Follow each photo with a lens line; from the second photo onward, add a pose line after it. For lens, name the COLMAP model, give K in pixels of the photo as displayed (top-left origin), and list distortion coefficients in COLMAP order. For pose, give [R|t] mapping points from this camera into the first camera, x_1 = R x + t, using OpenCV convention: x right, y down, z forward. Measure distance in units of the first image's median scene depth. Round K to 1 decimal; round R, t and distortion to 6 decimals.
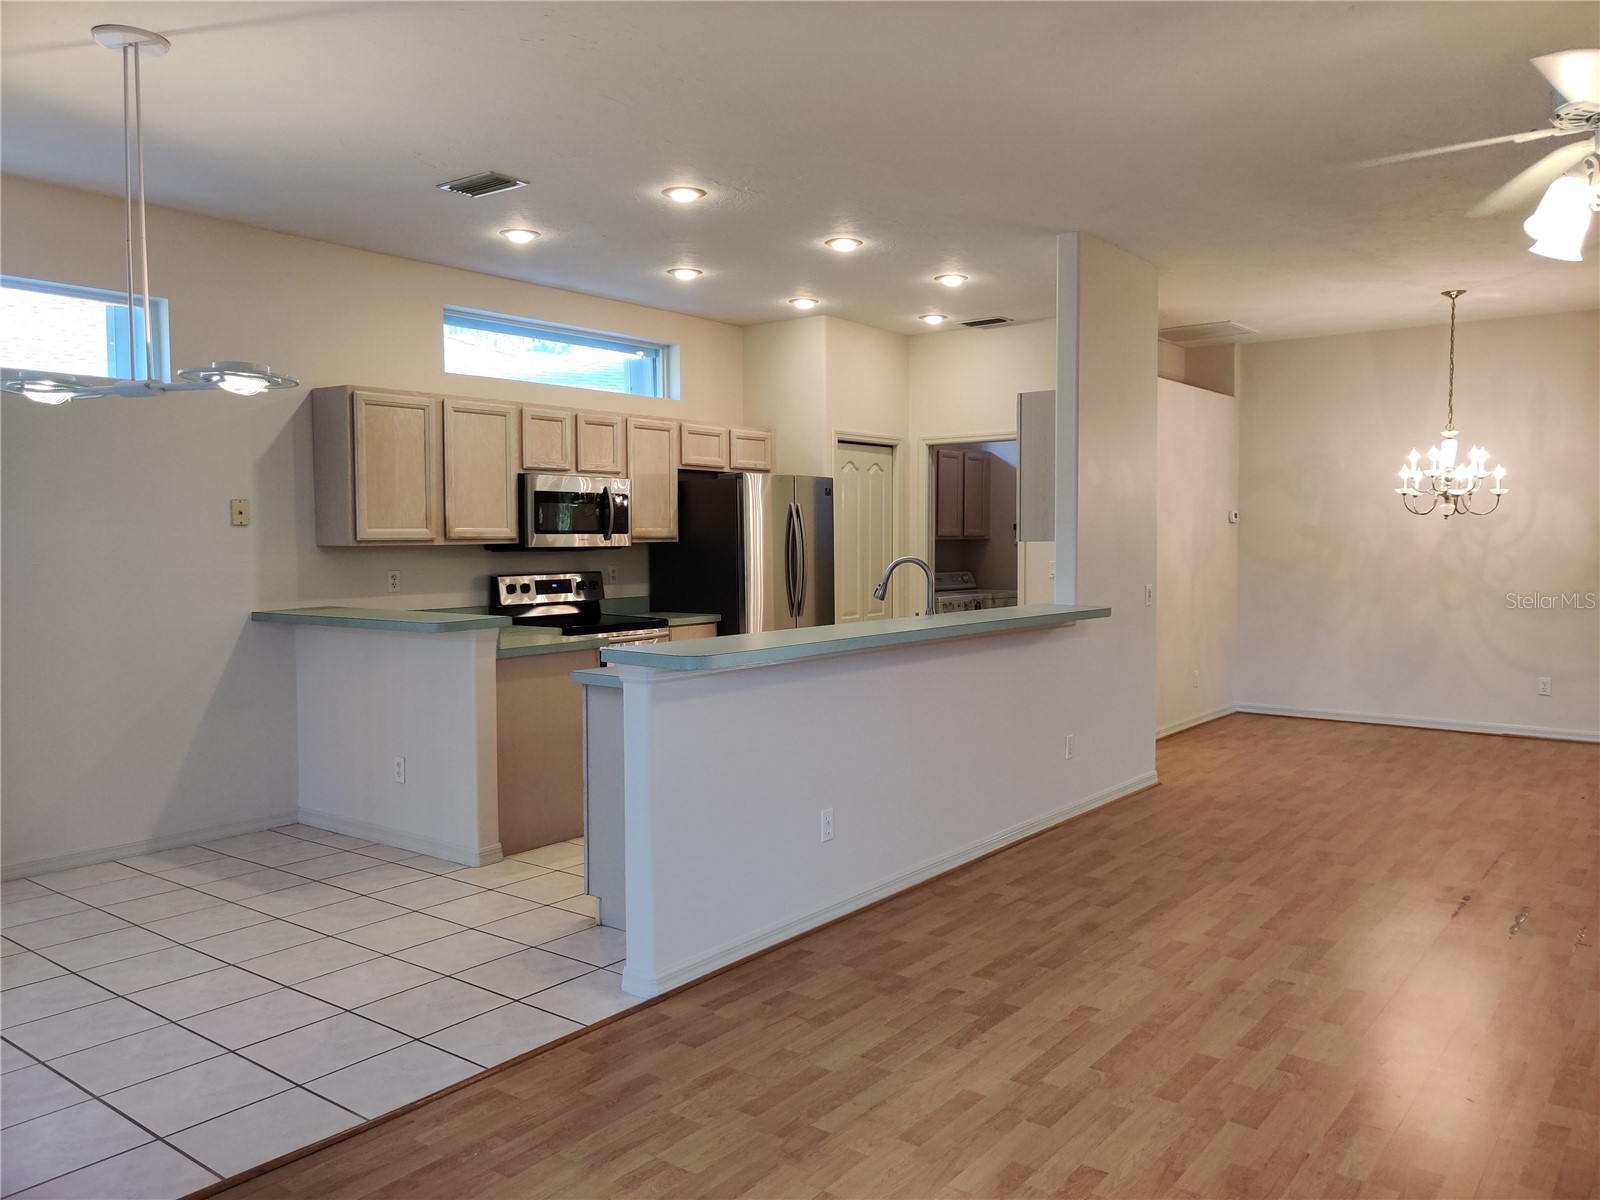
lens RADIAL K [[1216.6, 0, 834.6], [0, 1216.6, 609.7], [0, 0, 1]] dist [0.036874, 0.003913]
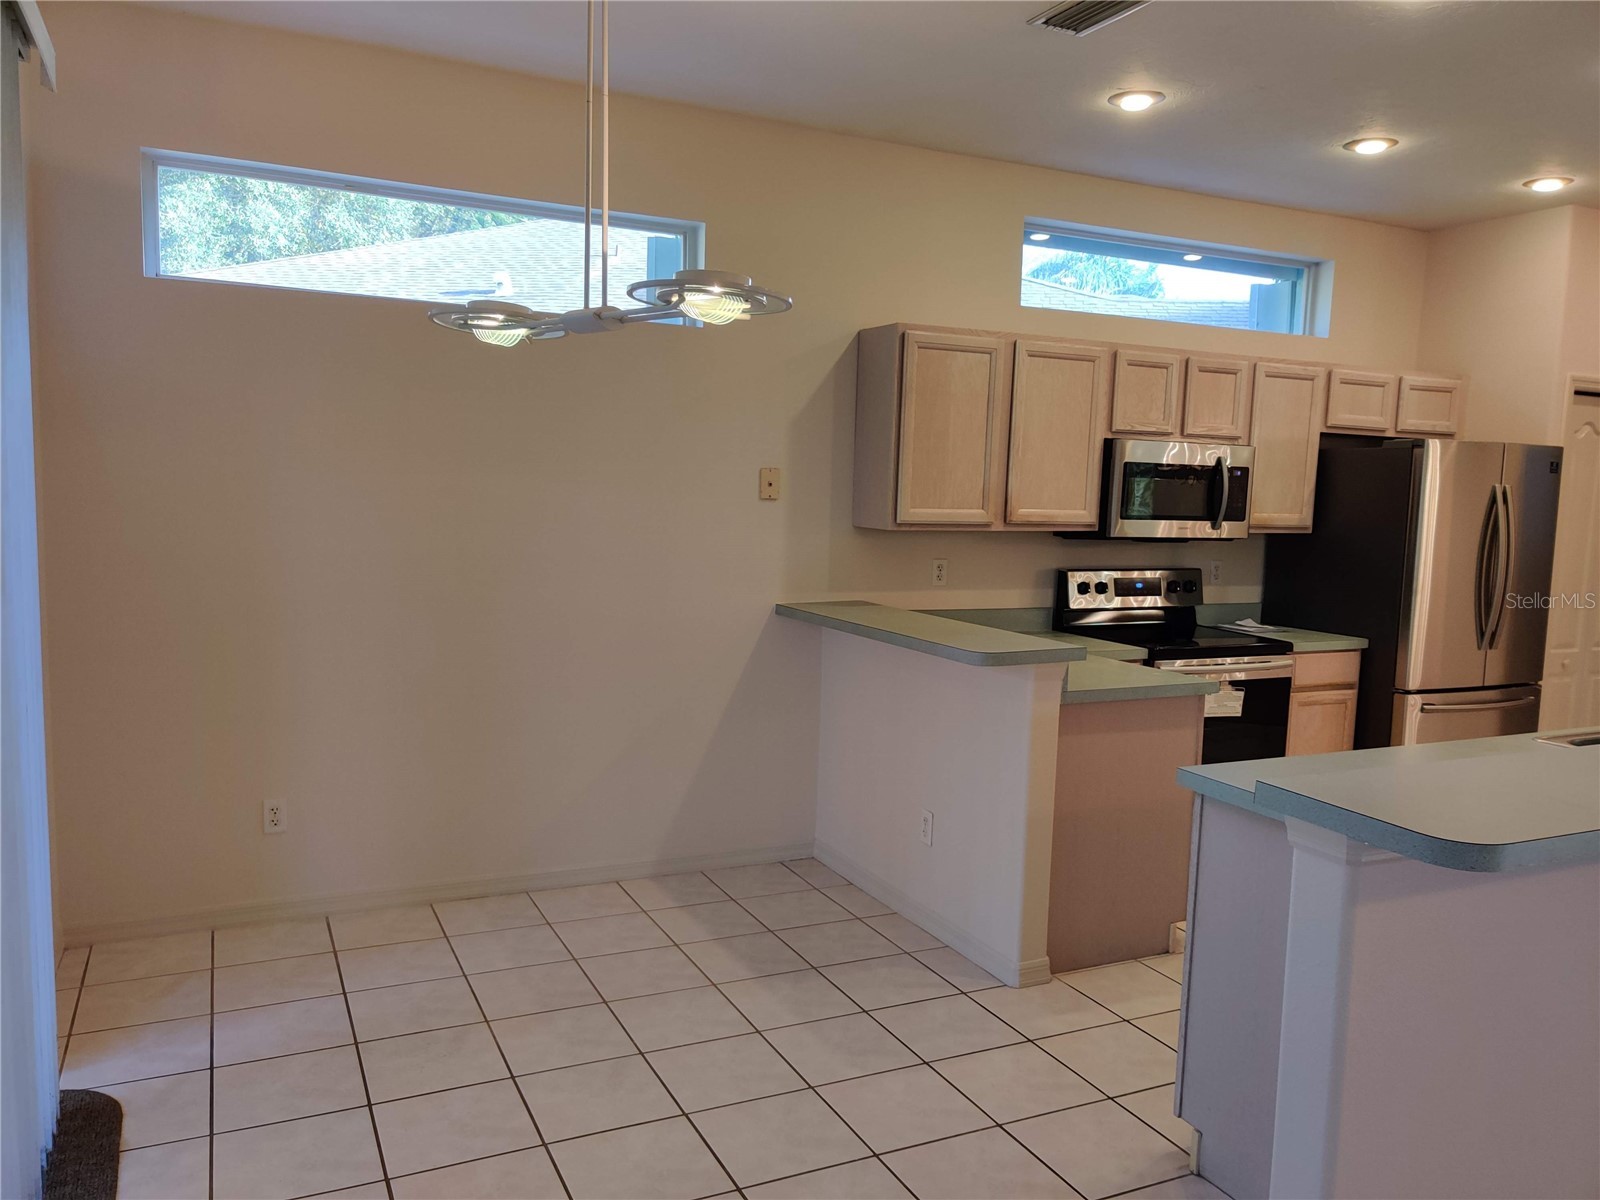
lens RADIAL K [[1216.6, 0, 834.6], [0, 1216.6, 609.7], [0, 0, 1]] dist [0.036874, 0.003913]
pose [[0.898336, 0.077132, -0.432485, -0.074554], [-0.061200, 0.996839, 0.050660, -0.033795], [0.435025, -0.019042, 0.900217, 0.245905]]
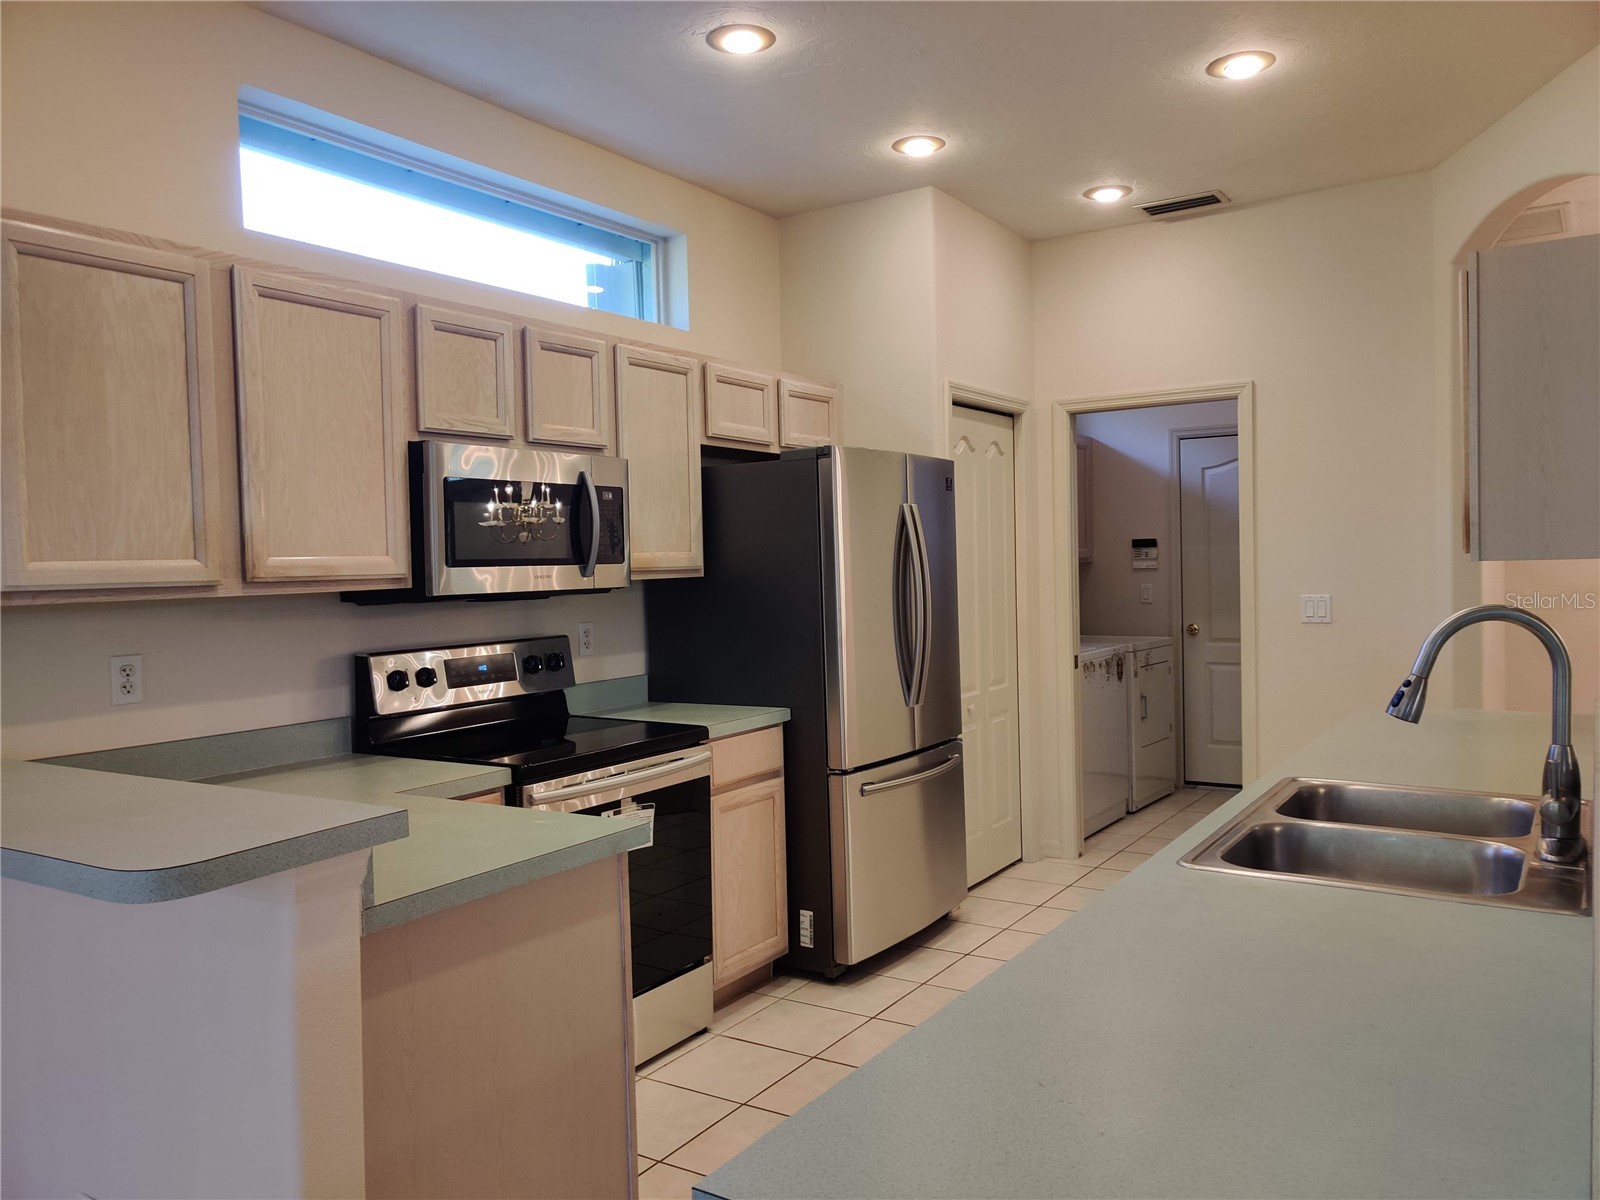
lens RADIAL K [[1225.0, 0, 817.9], [0, 1225.0, 603.0], [0, 0, 1]] dist [0.036966, 0.003613]
pose [[0.996664, -0.025091, 0.077664, -0.137902], [0.027404, 0.999208, -0.028860, -0.030040], [-0.076878, 0.030892, 0.996562, 0.506803]]
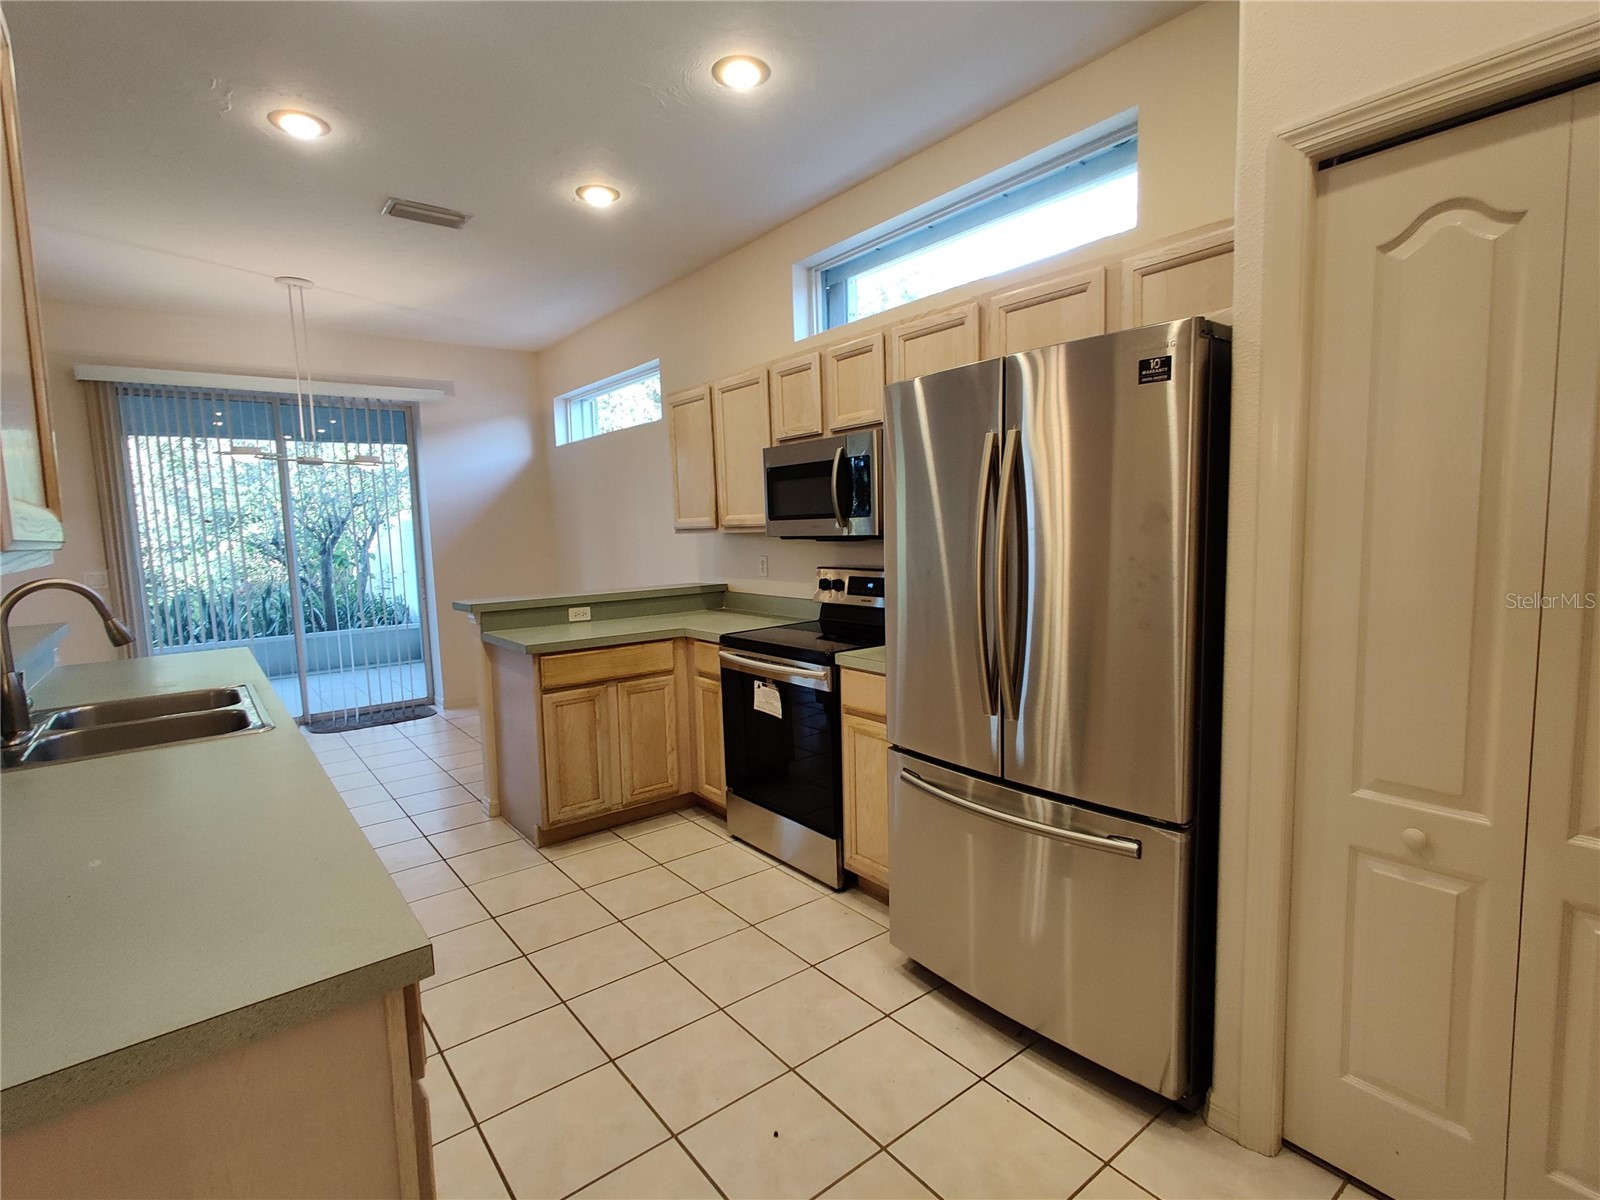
lens RADIAL K [[791.9, 0, 800.0], [0, 791.9, 600.0], [0, 0, 1]] dist [0.001168, 0.000074]
pose [[-0.254738, 0.110511, -0.960675, 0.267040], [-0.020145, 0.992626, 0.119528, -0.072836], [0.966800, 0.049801, -0.250634, 1.151159]]
